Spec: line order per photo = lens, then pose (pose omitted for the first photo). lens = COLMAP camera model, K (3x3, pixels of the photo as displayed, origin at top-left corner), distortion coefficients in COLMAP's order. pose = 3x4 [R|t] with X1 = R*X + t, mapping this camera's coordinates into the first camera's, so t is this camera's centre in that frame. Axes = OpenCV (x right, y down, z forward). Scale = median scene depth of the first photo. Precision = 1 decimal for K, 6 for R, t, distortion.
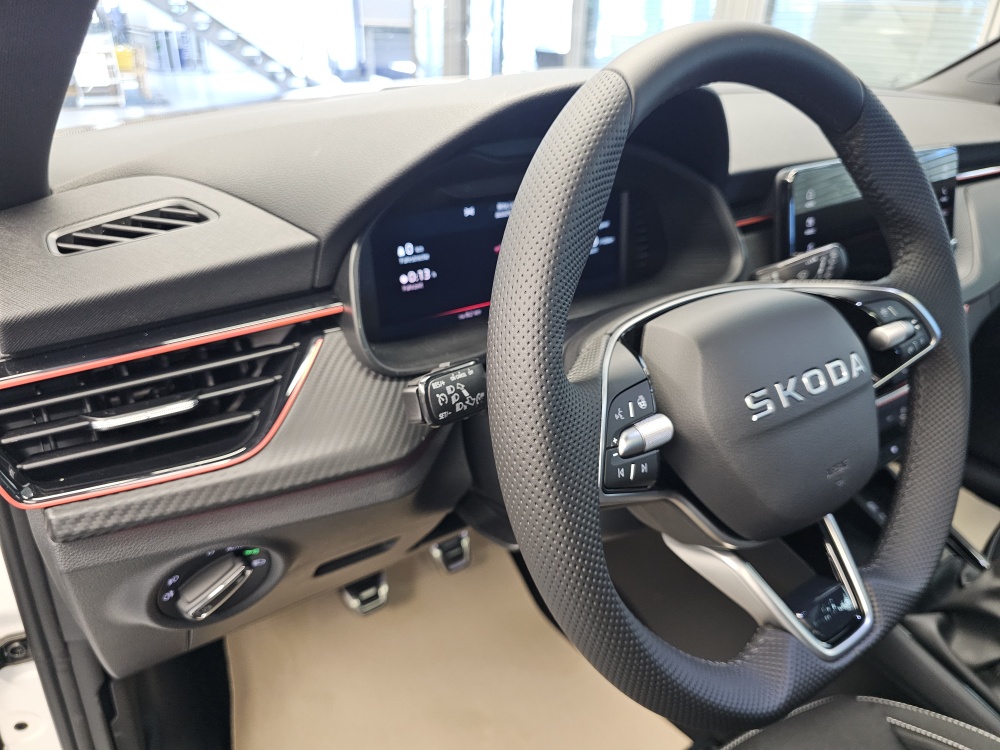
lens RADIAL K [[674.8, 0, 486.6], [0, 674.8, 398.0], [0, 0, 1]] dist [0.071483, -0.080930]
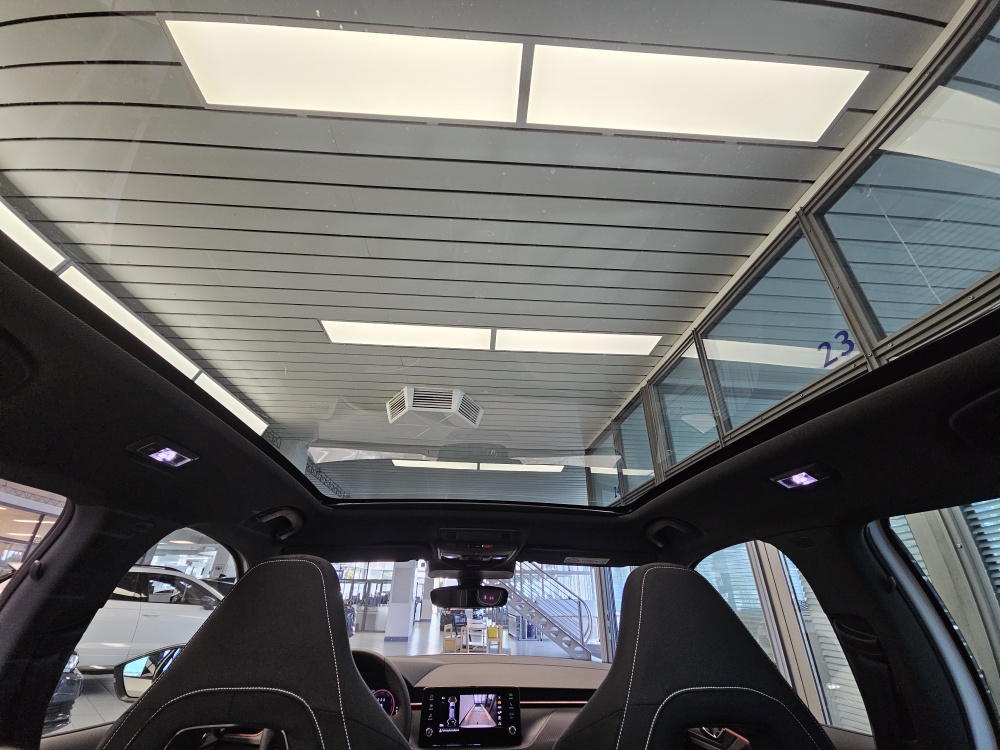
lens RADIAL K [[405.6, 0, 498.9], [0, 405.6, 376.0], [0, 0, 1]] dist [-0.002423, -0.000080]
pose [[0.876398, -0.240574, -0.417194, 2.403243], [-0.230110, 0.551815, -0.801592, 0.463691], [0.423056, 0.798514, 0.428251, -1.282874]]
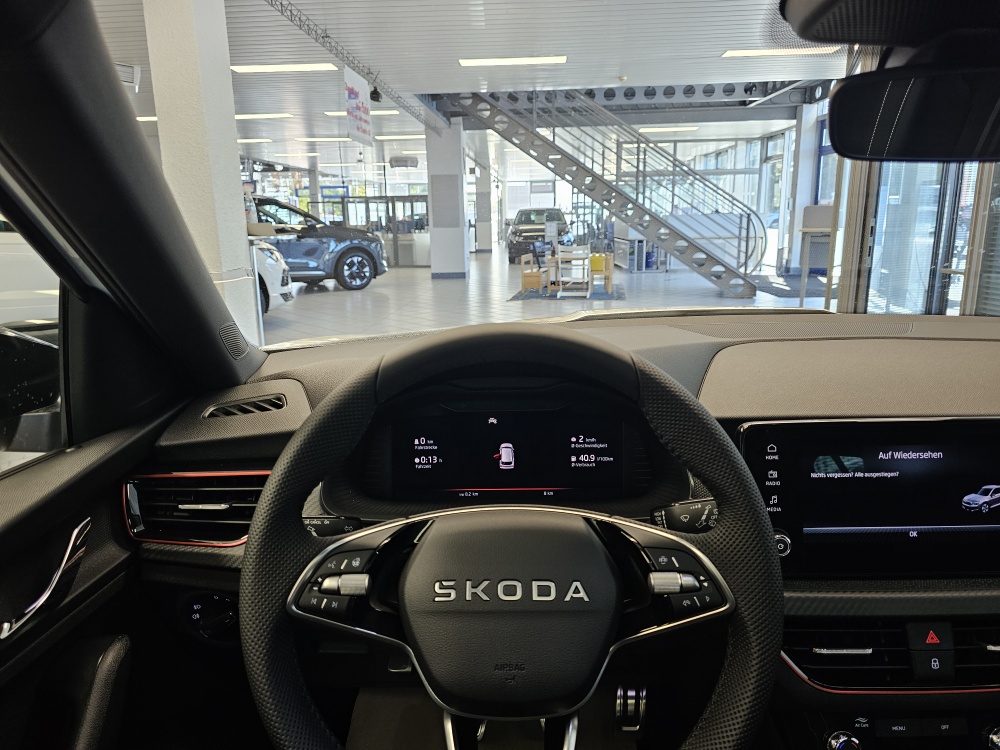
lens RADIAL K [[671.2, 0, 502.1], [0, 671.2, 373.0], [0, 0, 1]] dist [0.034713, -0.004660]
pose [[0.813659, 0.093008, -0.573854, 0.832147], [-0.253097, 0.945331, -0.205647, -0.104674], [0.523356, 0.312567, 0.792717, -0.090766]]
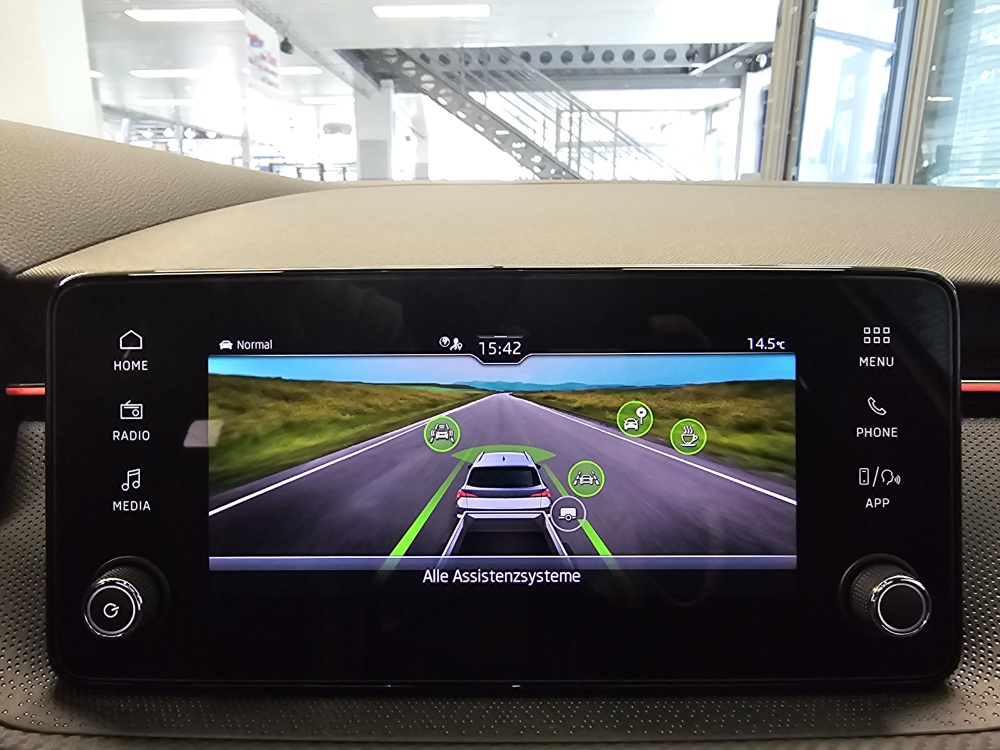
lens RADIAL K [[684.5, 0, 453.5], [0, 684.5, 361.1], [0, 0, 1]] dist [0.000827, -0.002688]
pose [[0.815522, 0.112188, -0.567747, 0.970830], [-0.266670, 0.943521, -0.196608, -0.304189], [0.513625, 0.311739, 0.799380, 0.920303]]
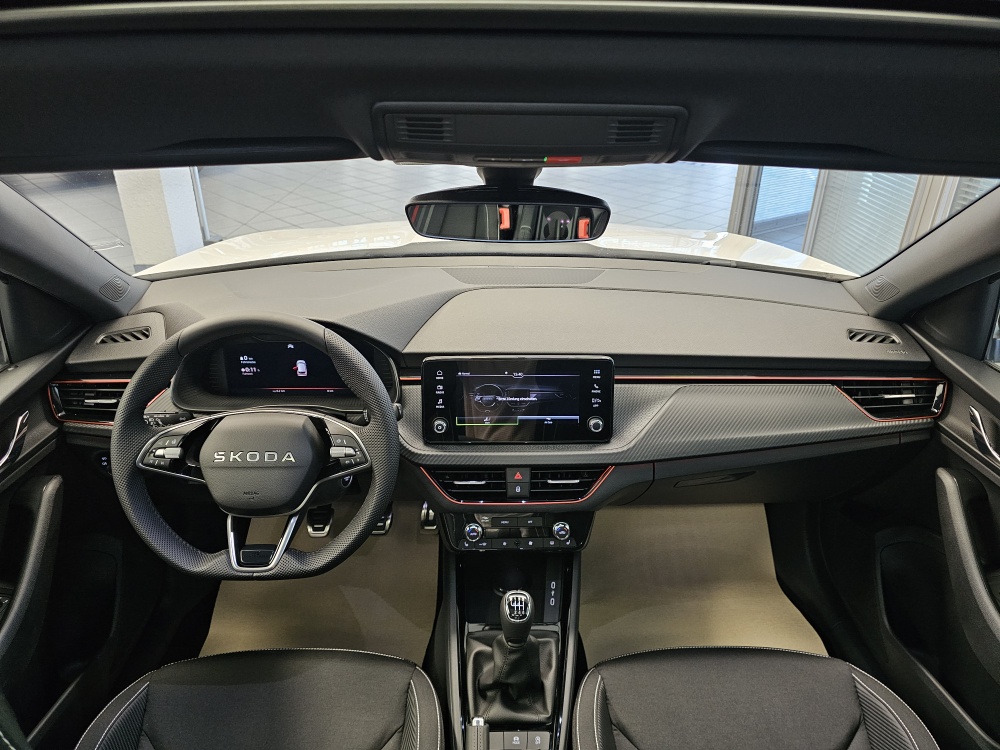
lens RADIAL K [[671.2, 0, 502.1], [0, 671.2, 373.0], [0, 0, 1]] dist [0.034713, -0.004660]
pose [[0.834018, 0.234468, -0.499439, 1.730006], [-0.263525, 0.964568, 0.012765, -0.425088], [0.484736, 0.120969, 0.866255, -0.522798]]
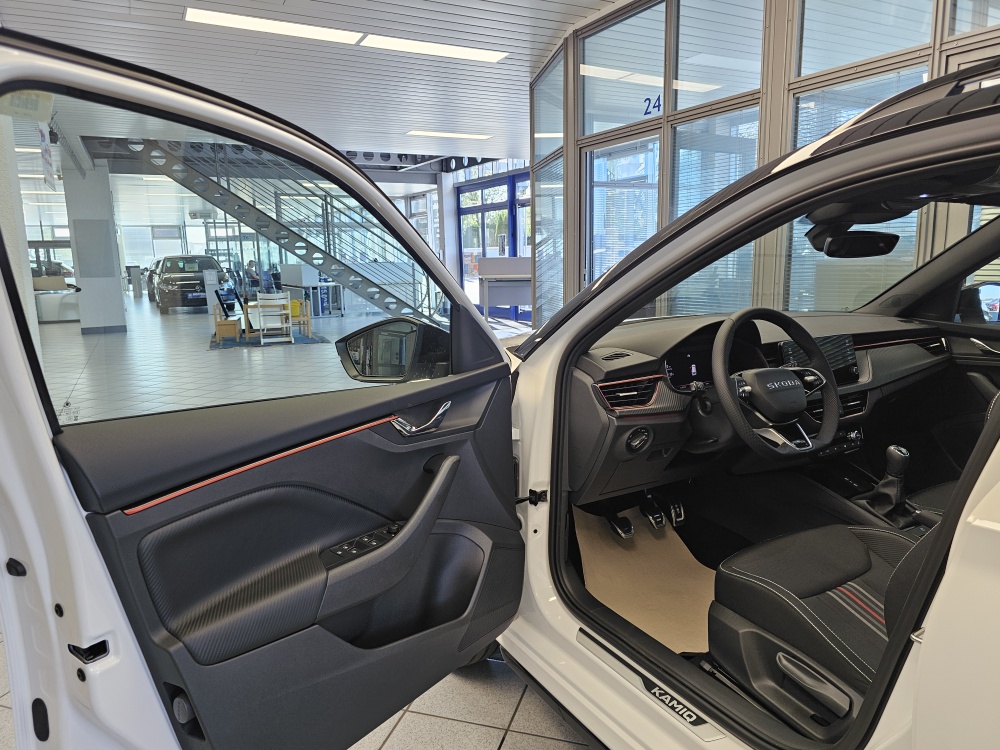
lens RADIAL K [[678.7, 0, 489.0], [0, 678.7, 366.3], [0, 0, 1]] dist [0.054583, -0.000599]
pose [[0.995011, -0.033598, -0.093938, -0.702905], [-0.001074, 0.937926, -0.346834, 0.999295], [0.099760, 0.345205, 0.933210, -2.369231]]
